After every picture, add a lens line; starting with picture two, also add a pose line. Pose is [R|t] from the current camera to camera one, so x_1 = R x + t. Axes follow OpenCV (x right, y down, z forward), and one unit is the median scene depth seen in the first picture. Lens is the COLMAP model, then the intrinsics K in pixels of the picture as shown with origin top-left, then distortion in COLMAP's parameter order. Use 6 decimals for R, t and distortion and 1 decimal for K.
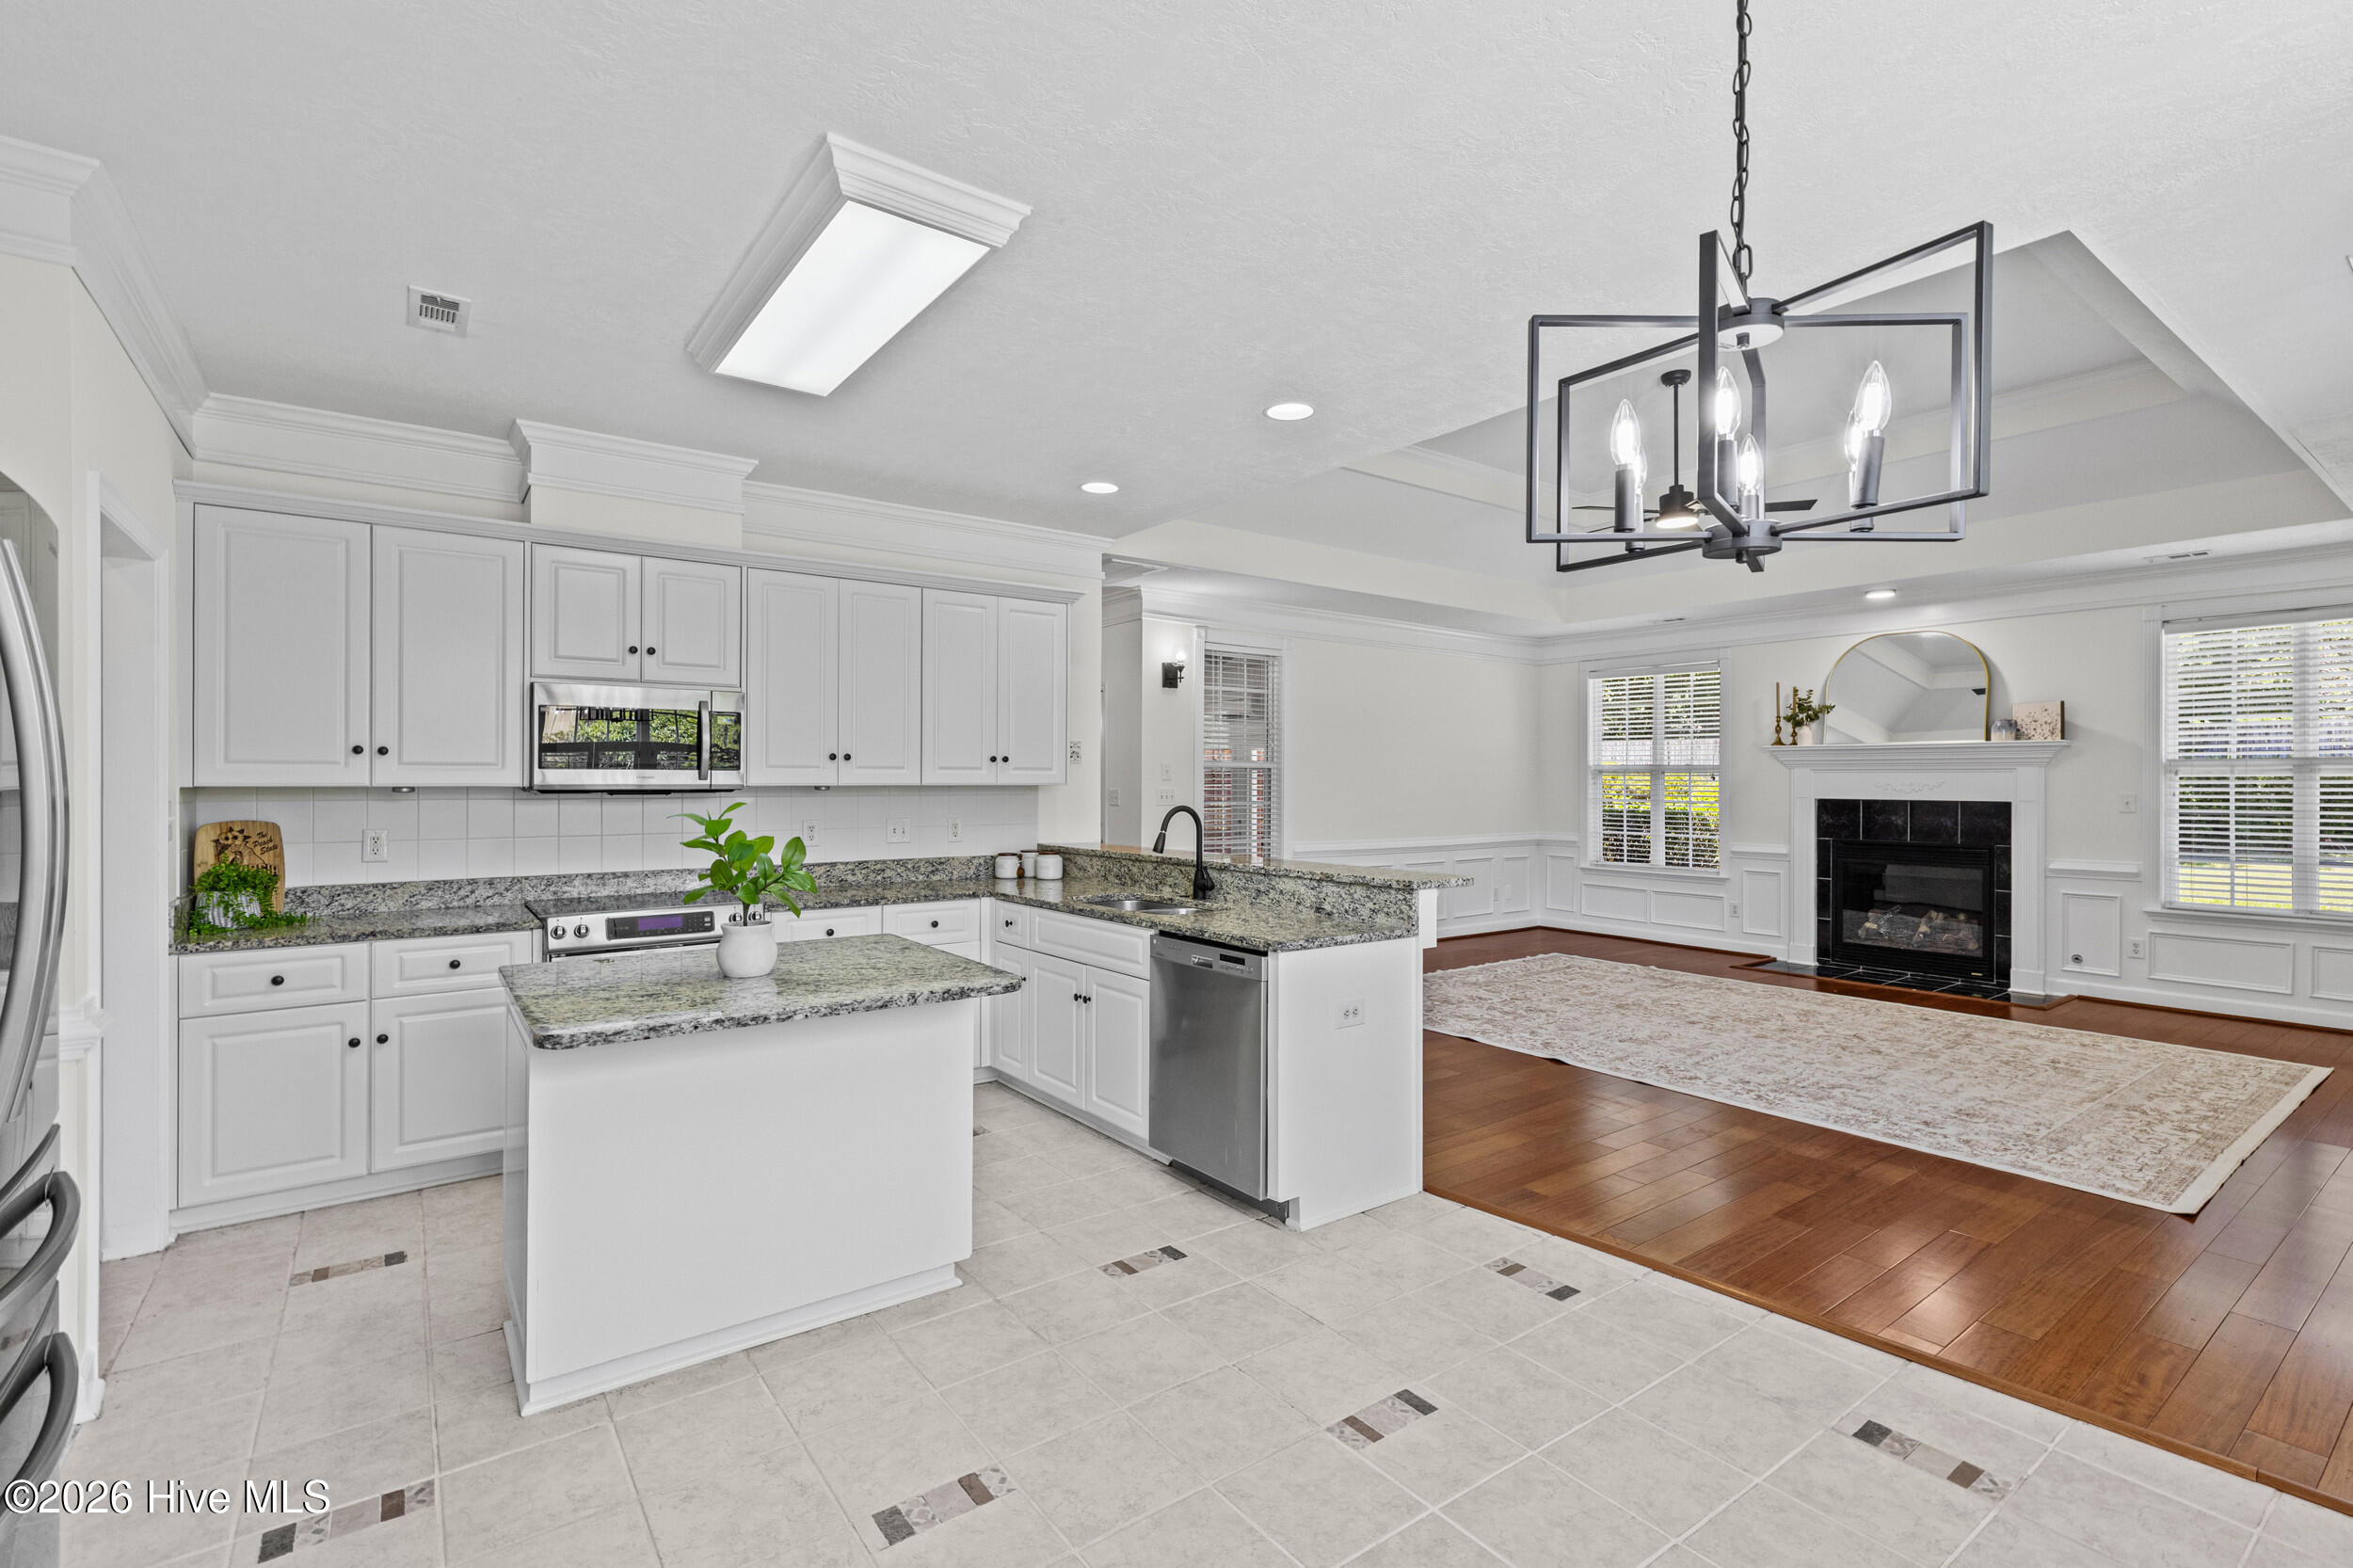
lens RADIAL K [[1057.3, 0, 1176.5], [0, 1057.3, 784.0], [0, 0, 1]] dist [0.009066, 0.000471]
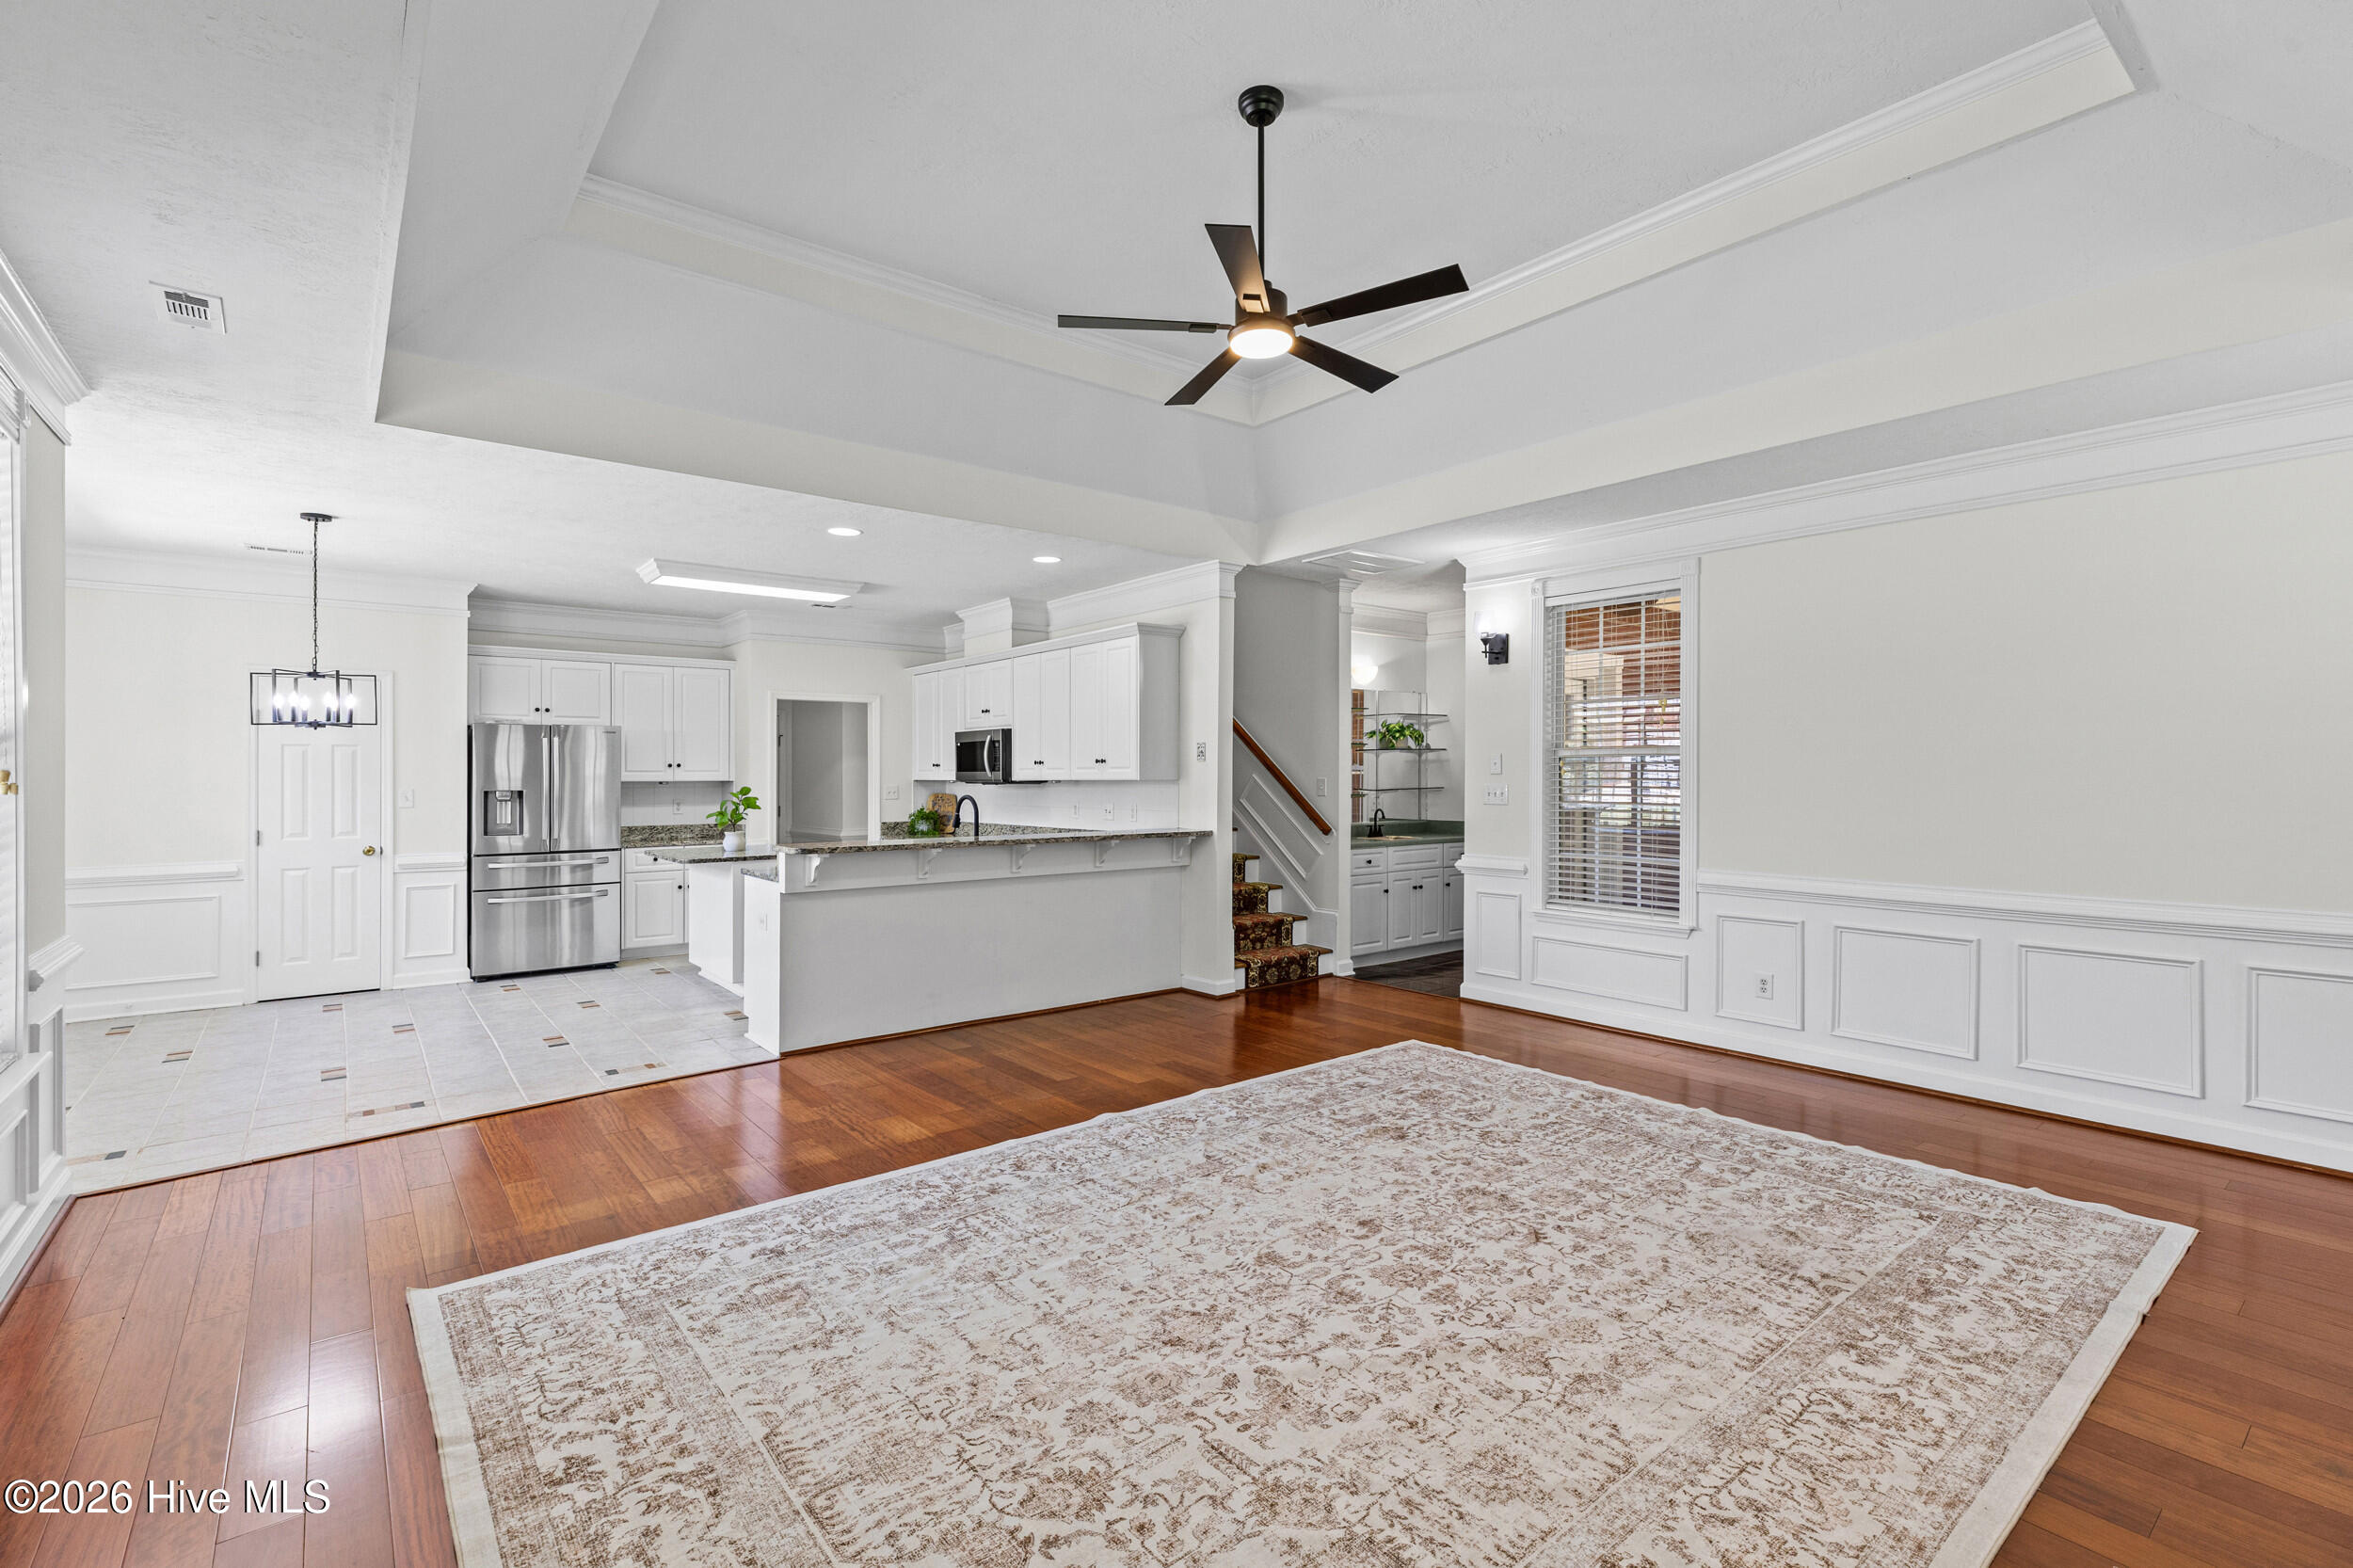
lens RADIAL K [[1057.3, 0, 1176.5], [0, 1057.3, 784.0], [0, 0, 1]] dist [0.009066, 0.000471]
pose [[0.039894, 0.004273, -0.999195, 1.067055], [0.000188, 0.999991, 0.004284, 0.000460], [0.999204, -0.000359, 0.039893, 0.926445]]
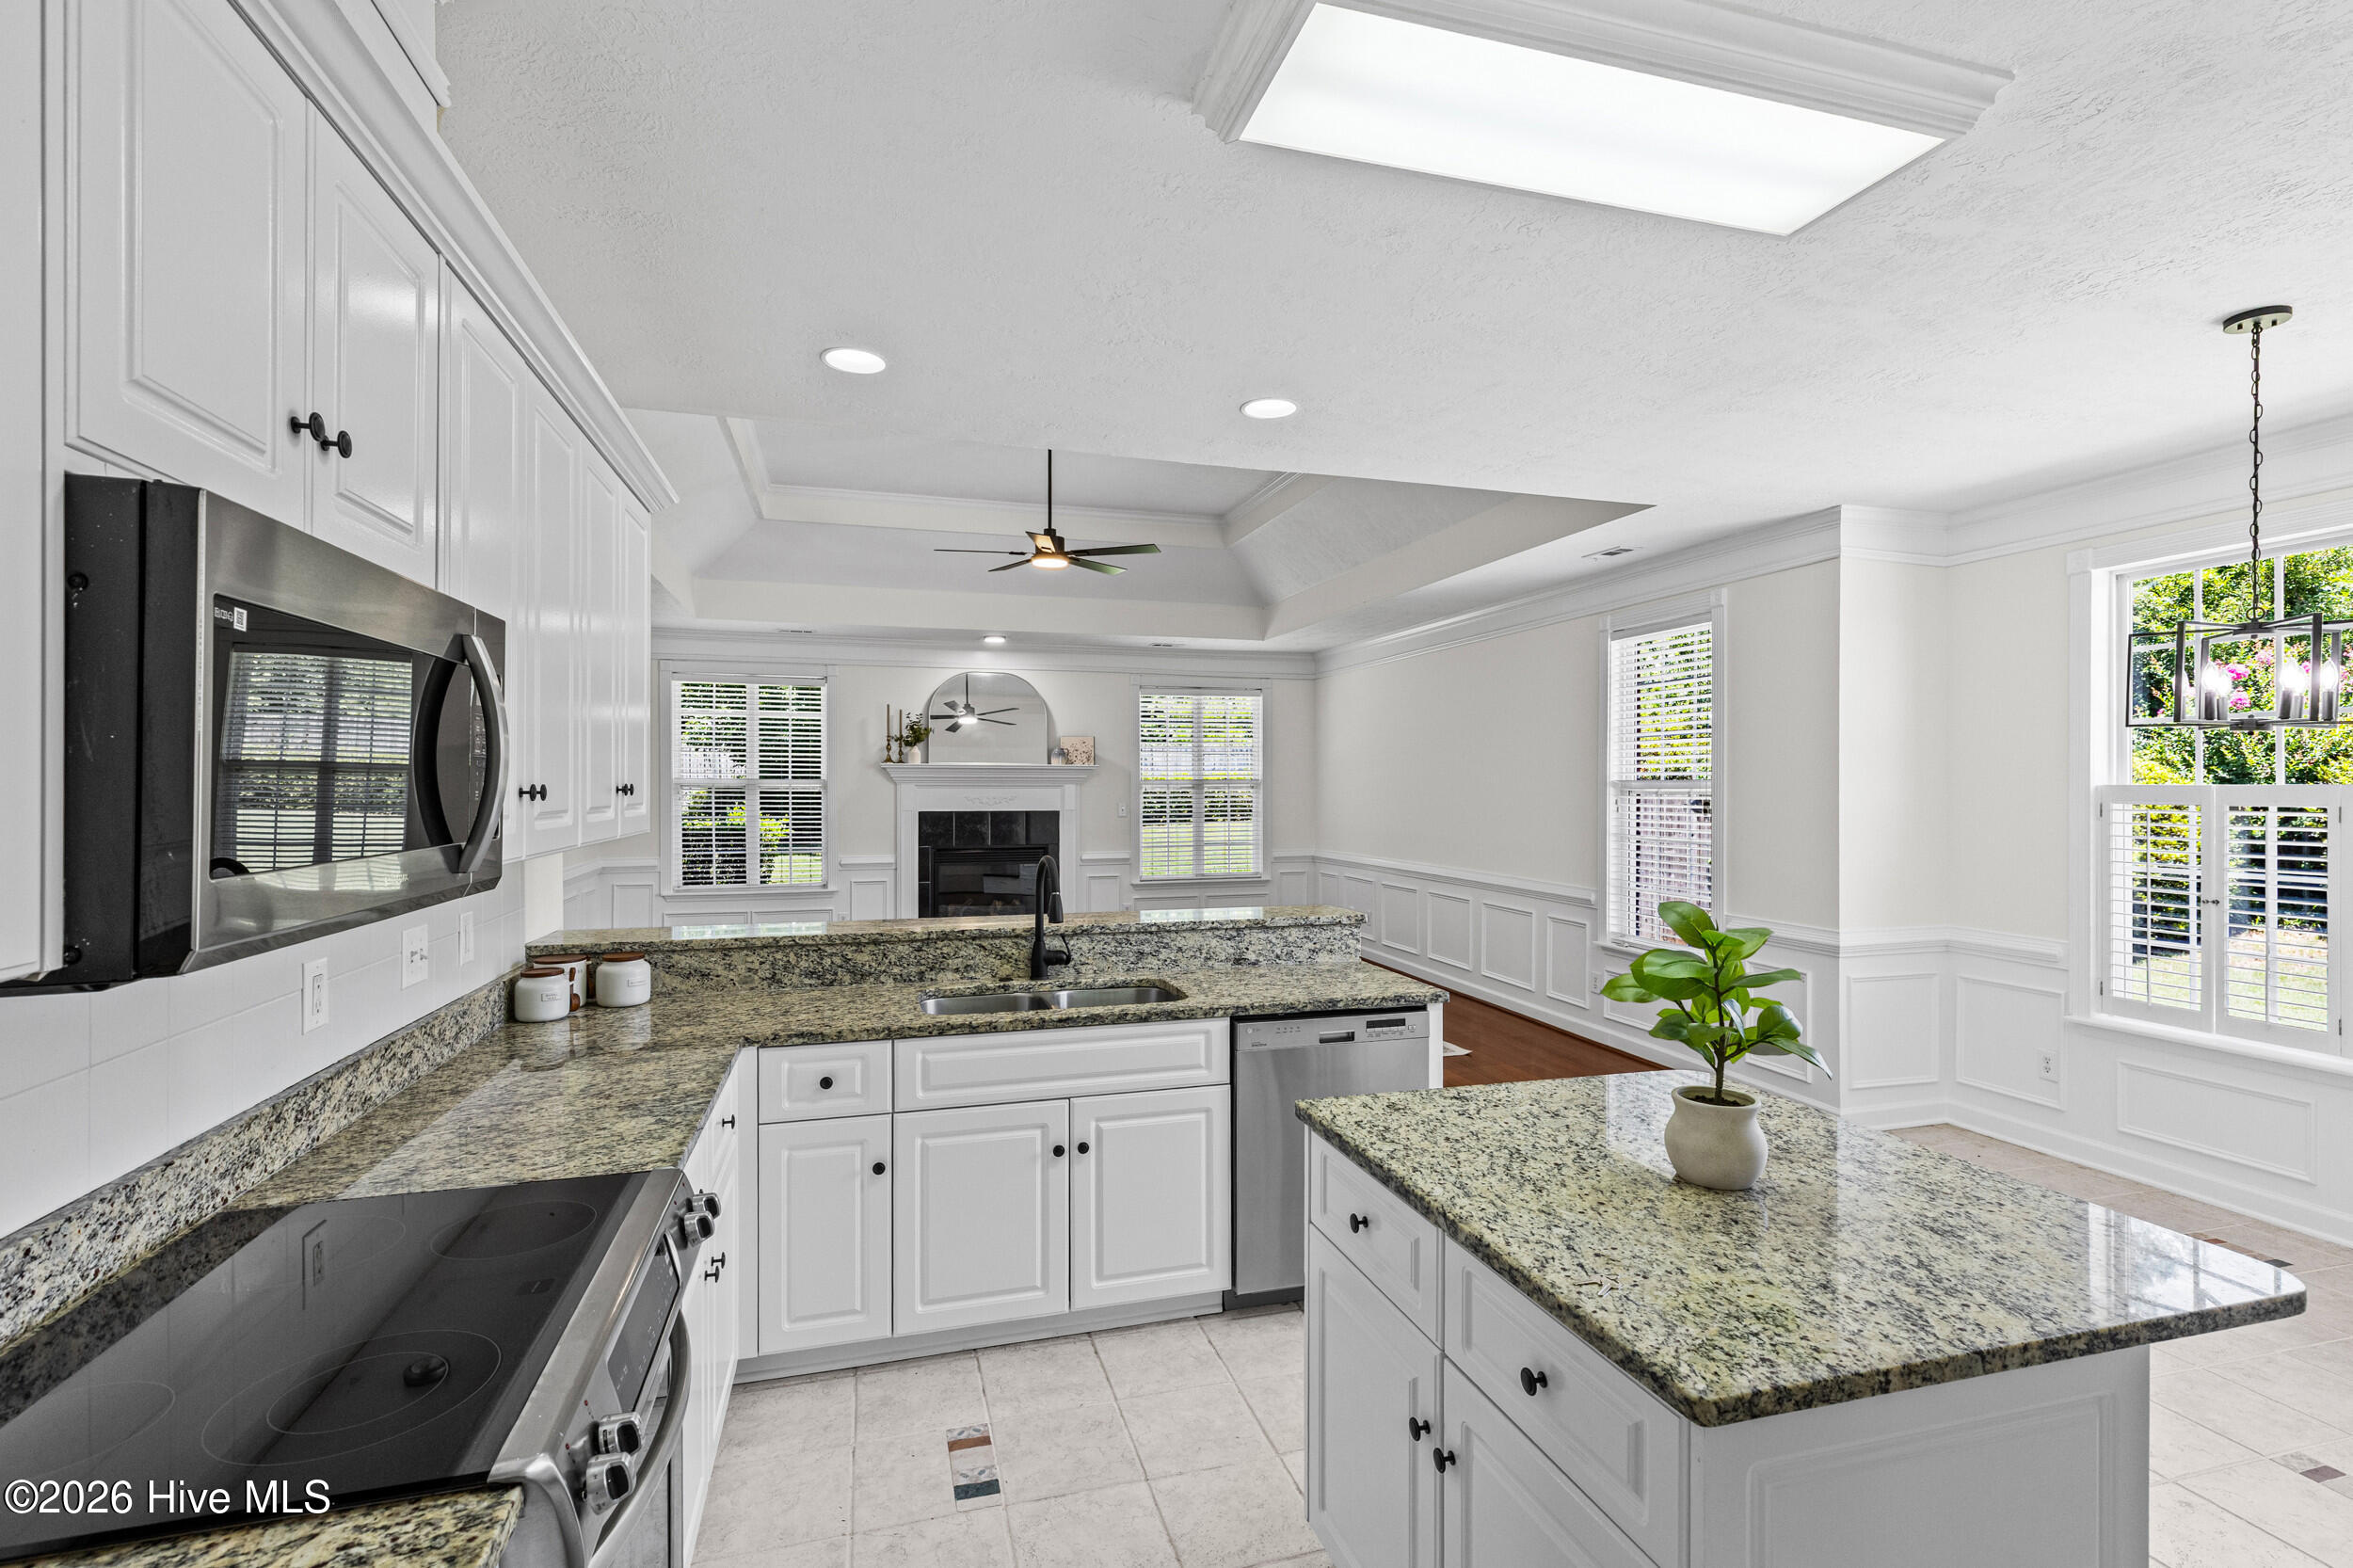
lens RADIAL K [[1072.3, 0, 1176.5], [0, 1072.3, 784.0], [0, 0, 1]] dist [0.001369, -0.000001]
pose [[0.349437, -0.003081, 0.936955, -0.503778], [0.002582, 0.999994, 0.002326, -0.023573], [-0.936956, 0.001607, 0.349443, 0.495023]]
